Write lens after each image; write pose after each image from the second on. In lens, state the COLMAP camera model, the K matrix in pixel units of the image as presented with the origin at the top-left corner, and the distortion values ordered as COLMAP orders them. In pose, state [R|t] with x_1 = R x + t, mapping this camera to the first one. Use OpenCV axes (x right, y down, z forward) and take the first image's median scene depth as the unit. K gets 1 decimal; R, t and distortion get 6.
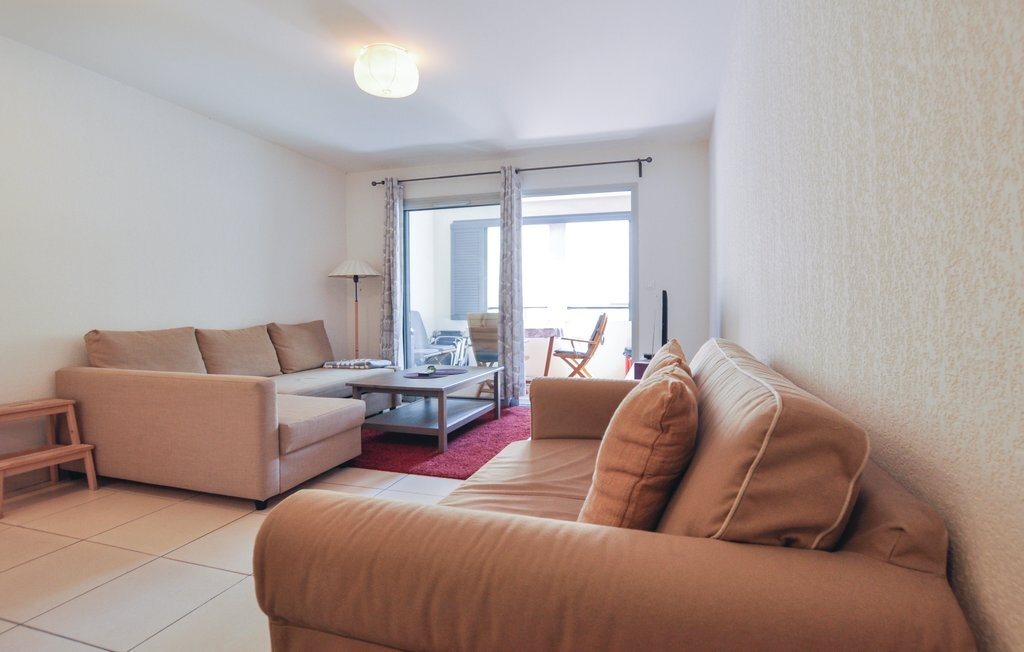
lens RADIAL K [[470.3, 0, 542.6], [0, 470.3, 322.4], [0, 0, 1]] dist [-0.000711, 0.000051]
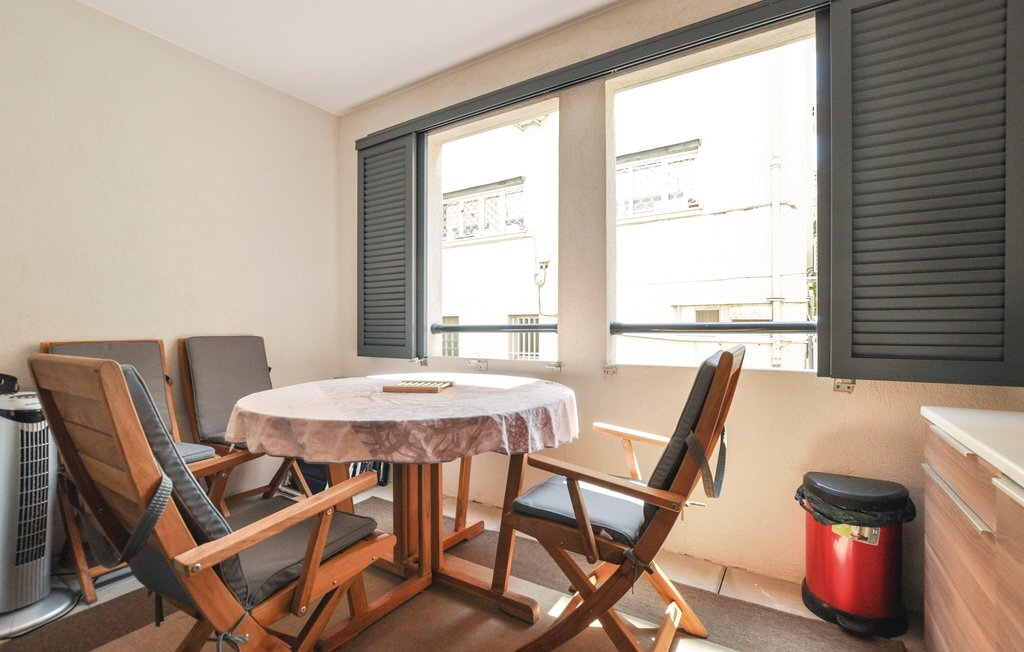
lens RADIAL K [[470.3, 0, 542.6], [0, 470.3, 322.4], [0, 0, 1]] dist [-0.000711, 0.000051]
pose [[0.966182, -0.002113, -0.257852, 0.092280], [-0.004577, 0.999668, -0.025344, -0.026559], [0.257820, 0.025667, 0.965852, 0.659217]]
